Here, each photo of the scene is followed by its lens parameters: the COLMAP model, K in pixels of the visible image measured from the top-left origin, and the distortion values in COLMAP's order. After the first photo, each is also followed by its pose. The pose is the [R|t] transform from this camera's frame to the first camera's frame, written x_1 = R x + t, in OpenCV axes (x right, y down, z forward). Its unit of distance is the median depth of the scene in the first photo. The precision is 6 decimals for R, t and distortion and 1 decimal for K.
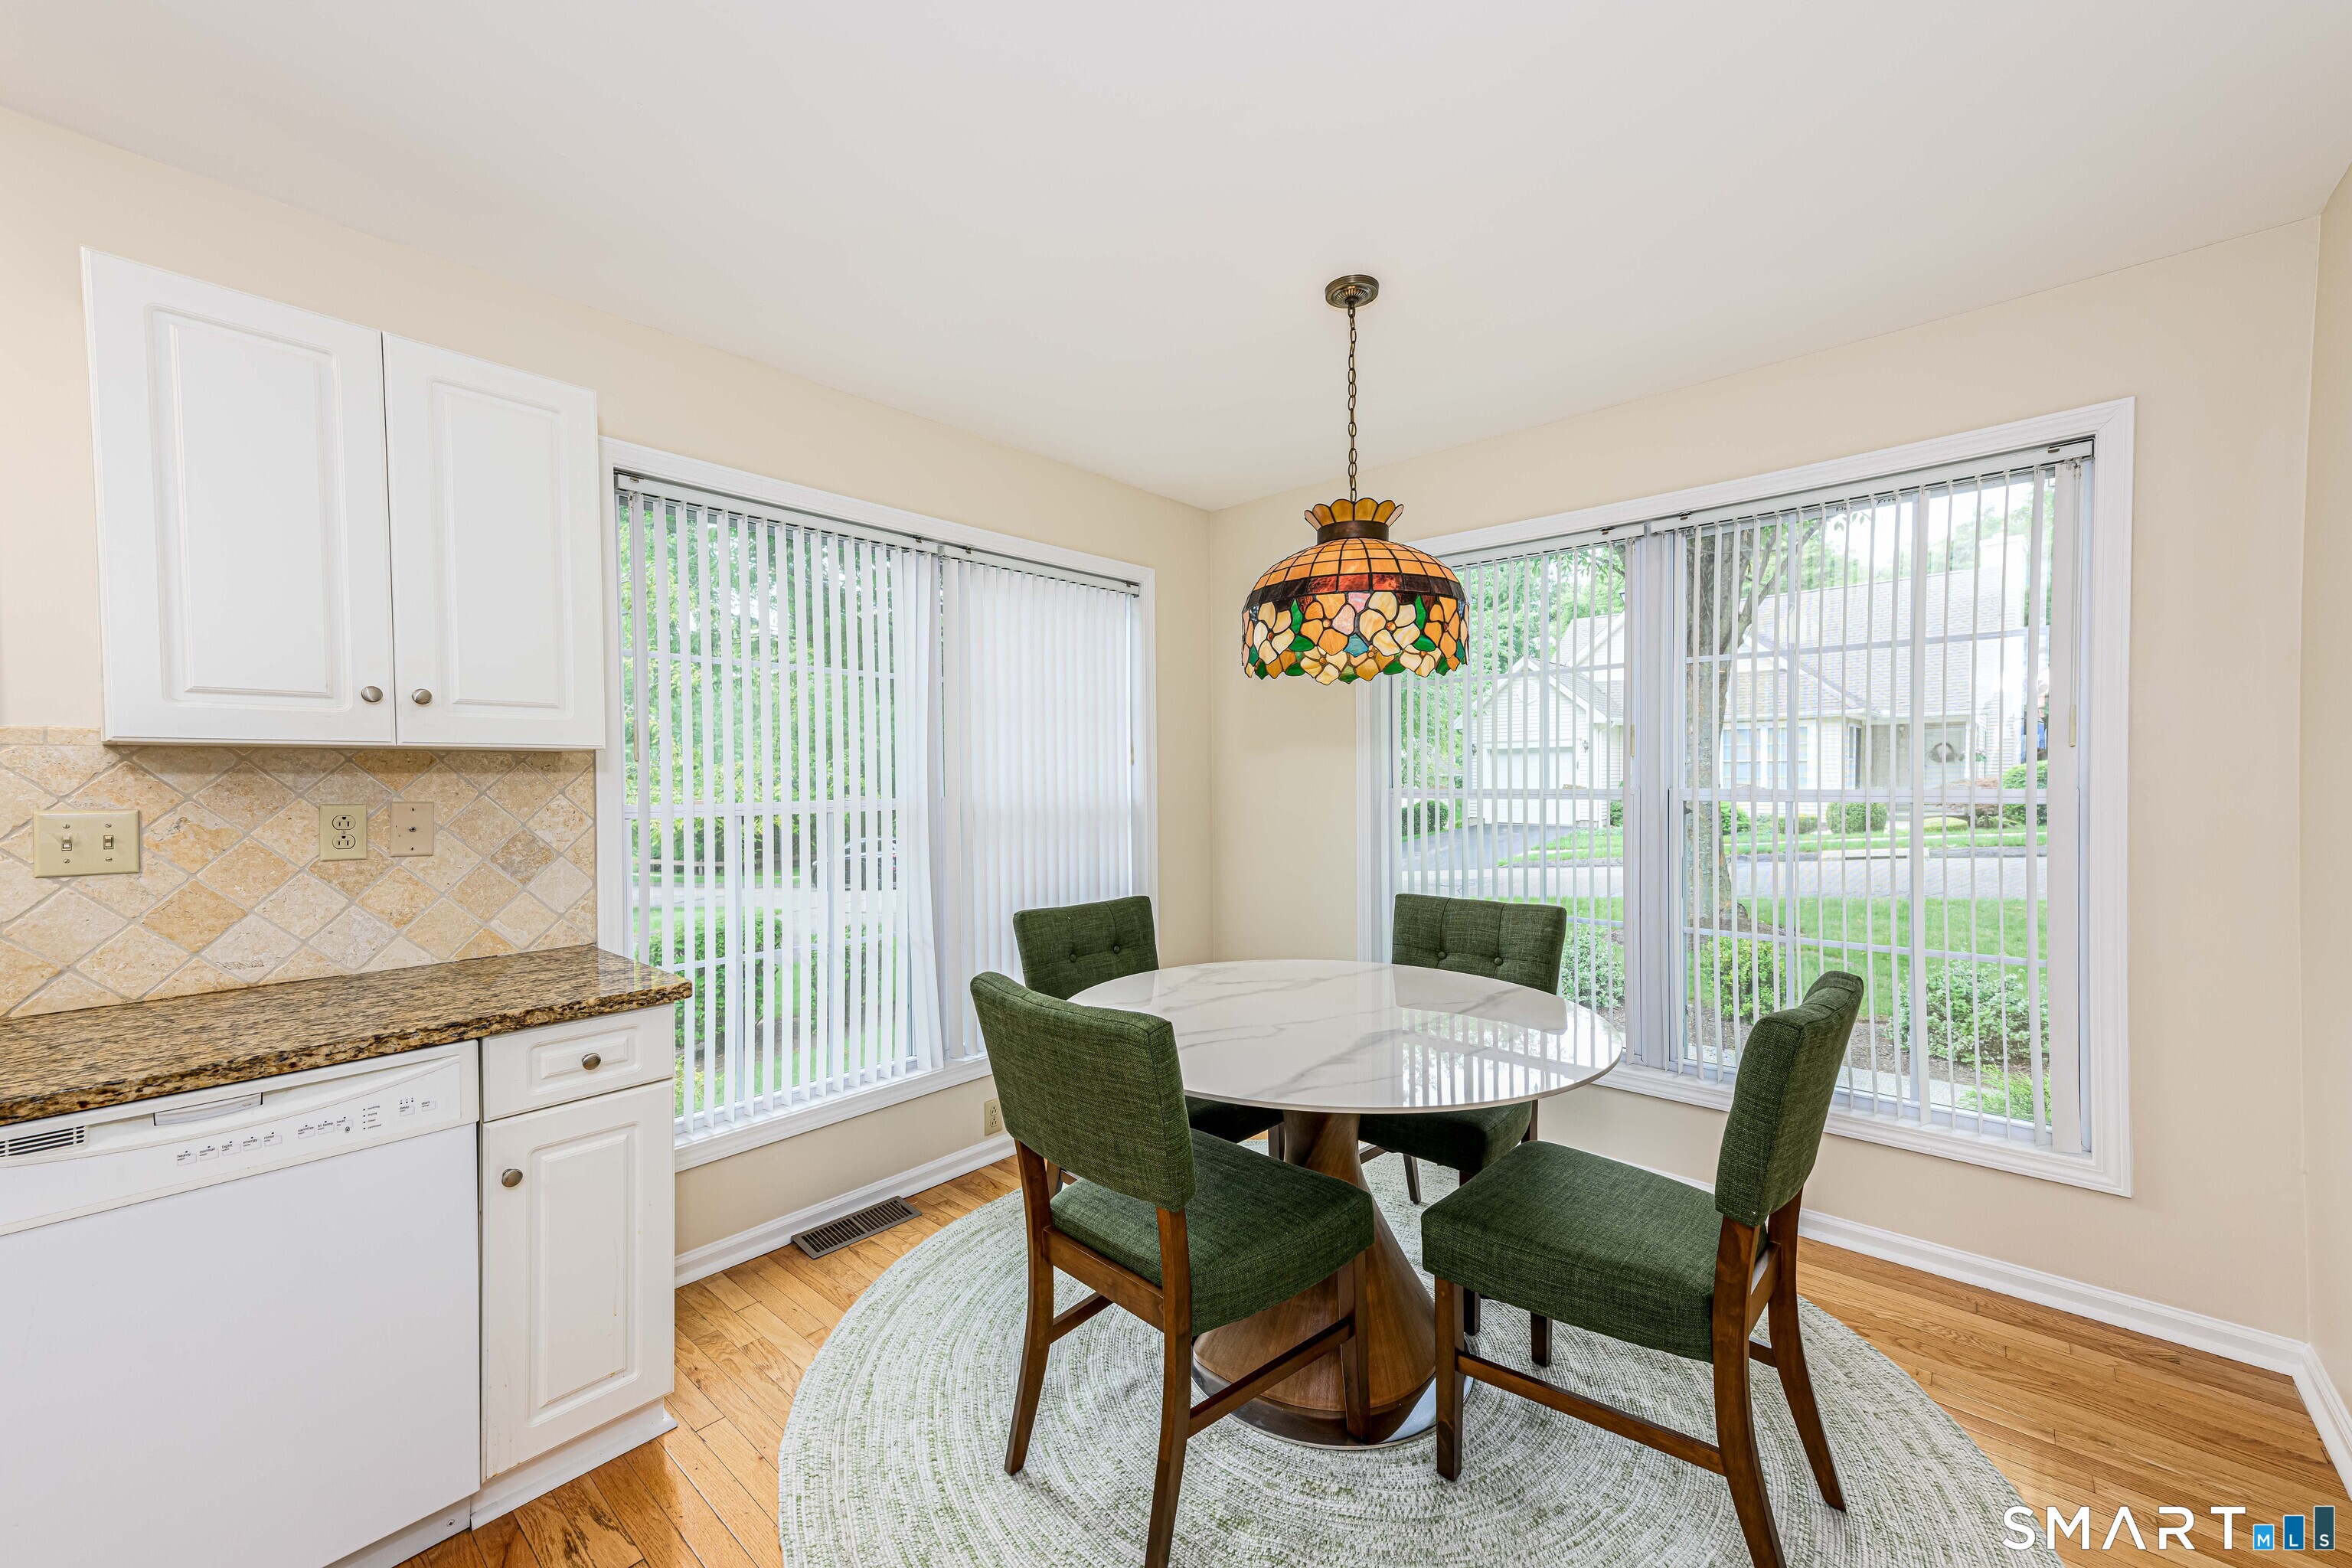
lens RADIAL K [[922.5, 0, 1168.4], [0, 922.5, 793.3], [0, 0, 1]] dist [0.019807, 0.003470]
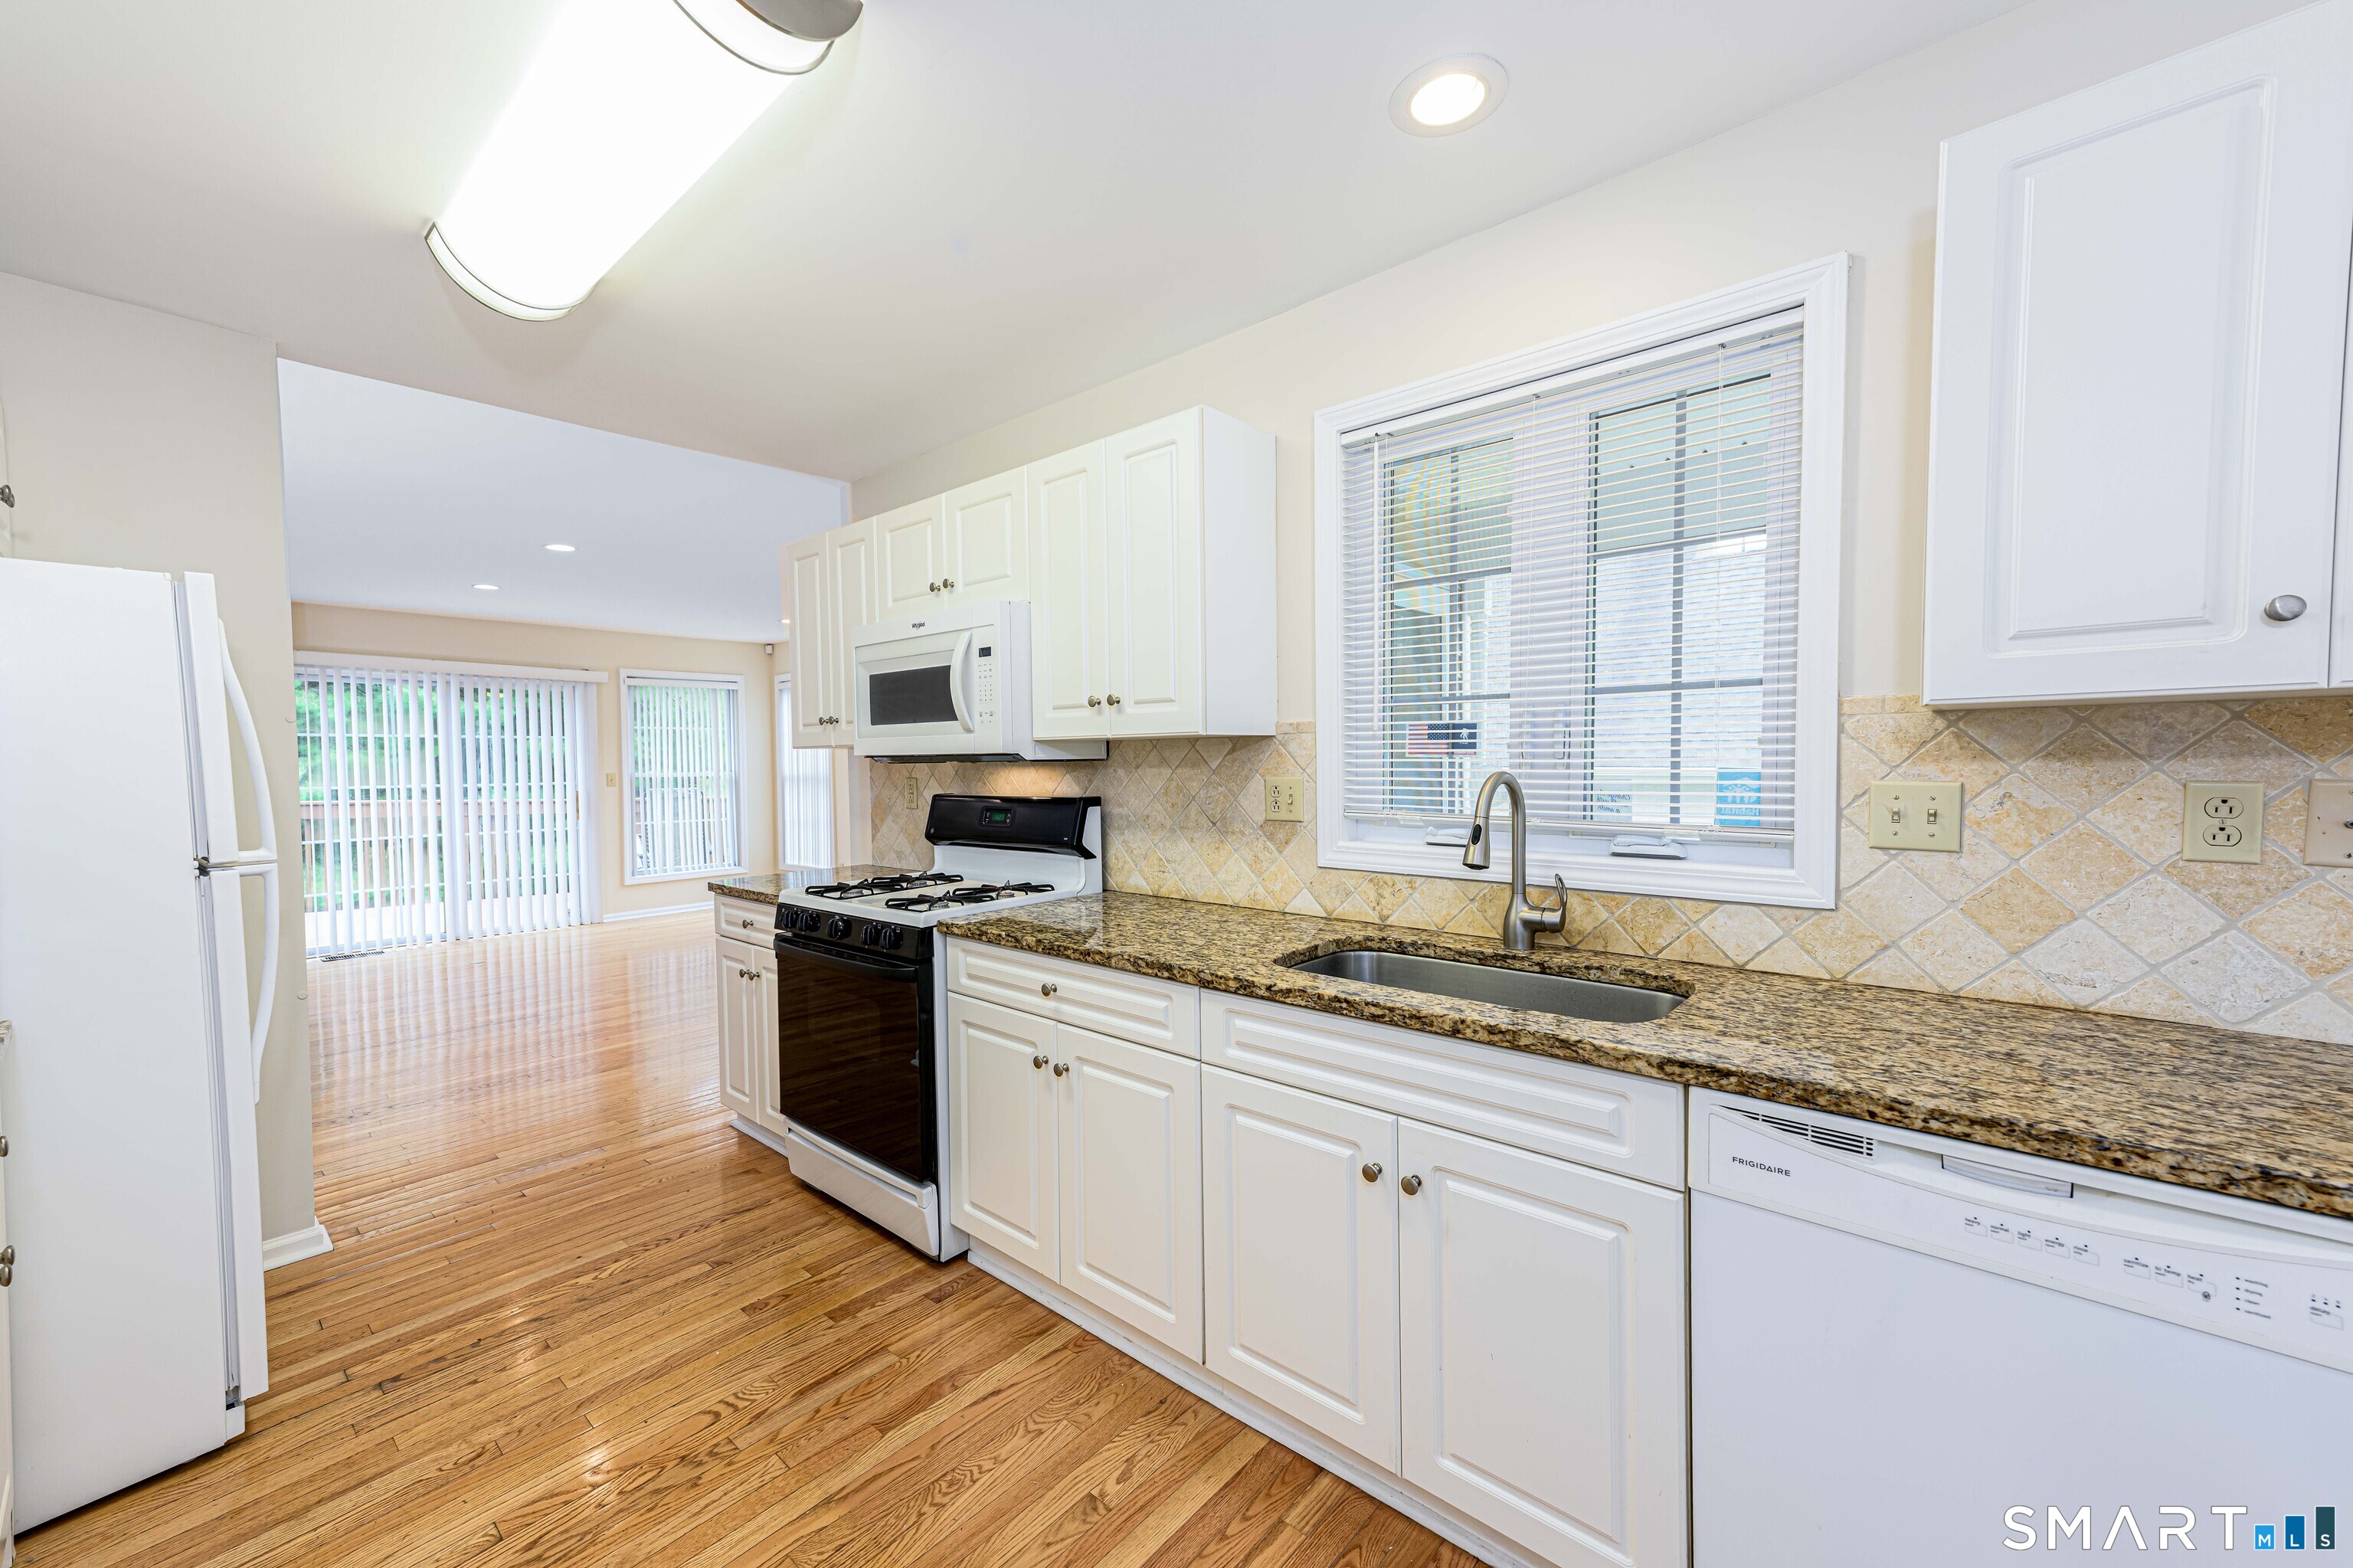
lens RADIAL K [[918.7, 0, 1160.8], [0, 918.7, 794.0], [0, 0, 1]] dist [0.023059, 0.000760]
pose [[-0.001511, 0.041912, -0.999120, -0.211342], [-0.007228, 0.999095, 0.041922, -0.002859], [0.999973, 0.007285, -0.001207, 0.253836]]
